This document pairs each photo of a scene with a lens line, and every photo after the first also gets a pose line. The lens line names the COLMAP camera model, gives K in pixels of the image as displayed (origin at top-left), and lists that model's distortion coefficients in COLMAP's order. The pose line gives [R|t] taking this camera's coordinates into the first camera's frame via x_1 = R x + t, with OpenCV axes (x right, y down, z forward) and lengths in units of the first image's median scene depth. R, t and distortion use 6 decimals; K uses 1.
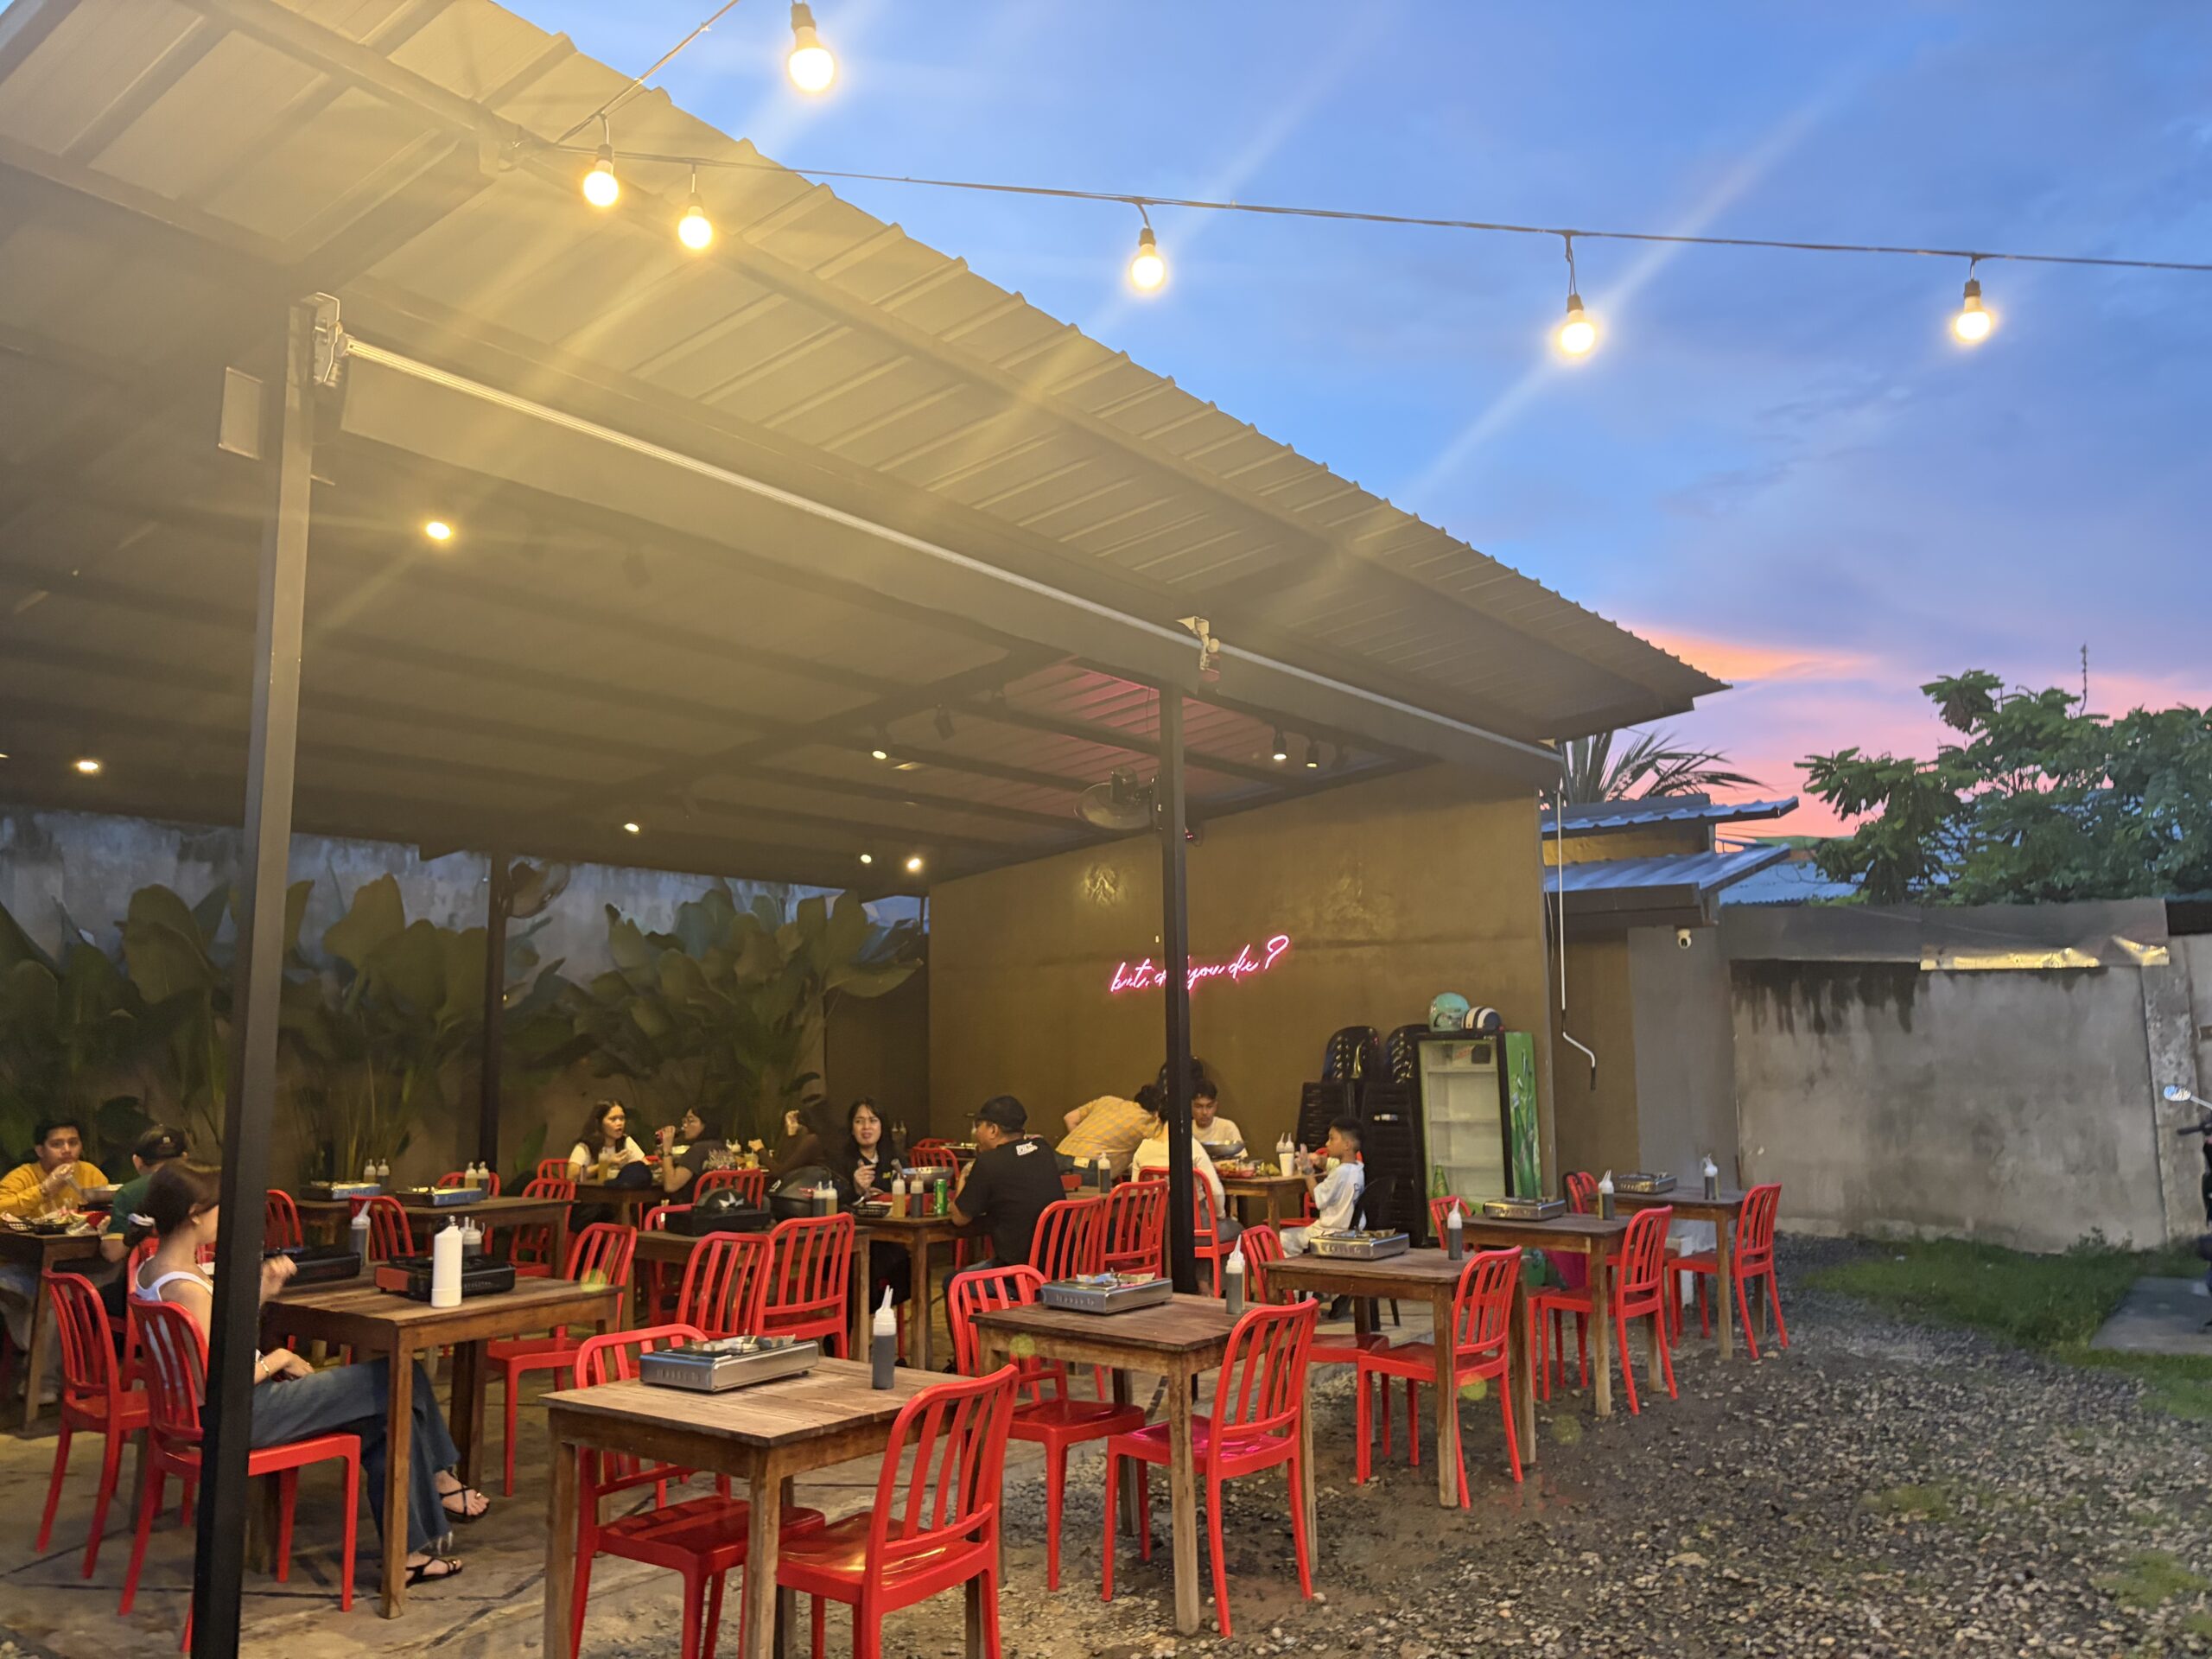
lens RADIAL K [[1676.7, 0, 1100.7], [0, 1676.7, 827.6], [0, 0, 1]] dist [0.000703, -0.005026]
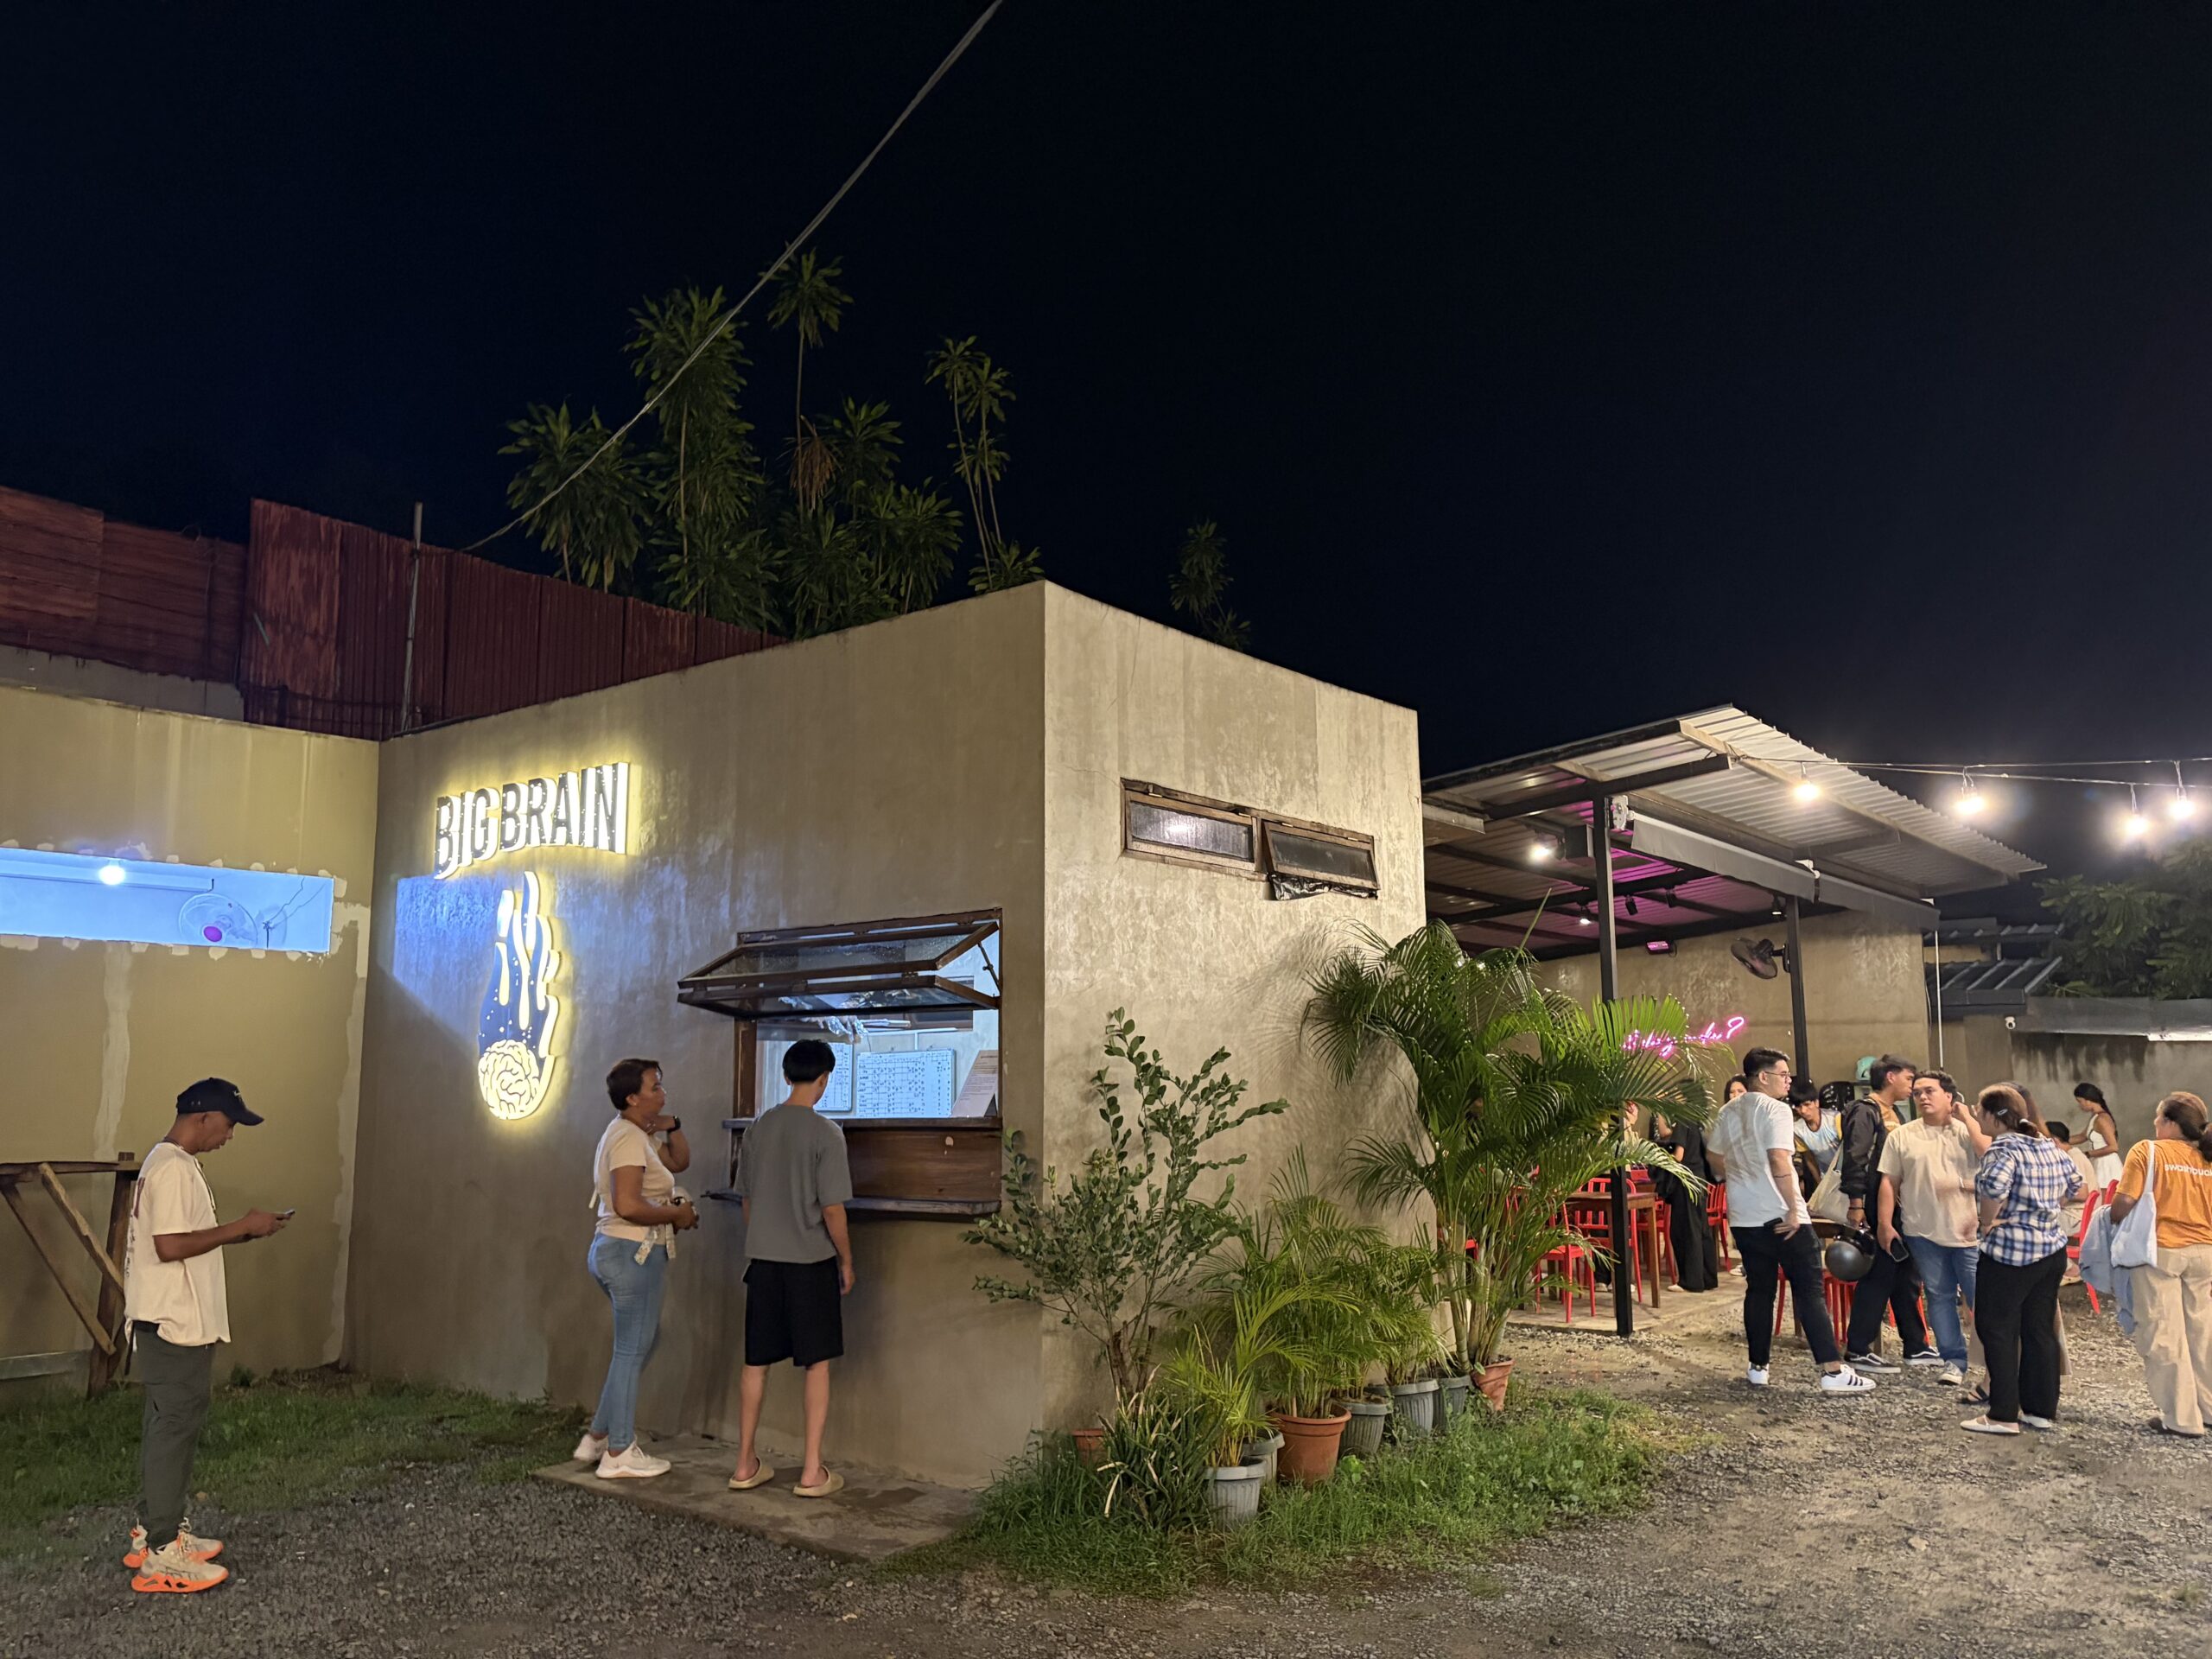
lens RADIAL K [[1676.7, 0, 1110.0], [0, 1676.7, 823.6], [0, 0, 1]] dist [0.000703, -0.005026]
pose [[0.999645, 0.006345, -0.025864, -0.403204], [-0.006734, 0.999865, -0.014965, -0.080821], [0.025765, 0.015134, 0.999553, -0.526154]]
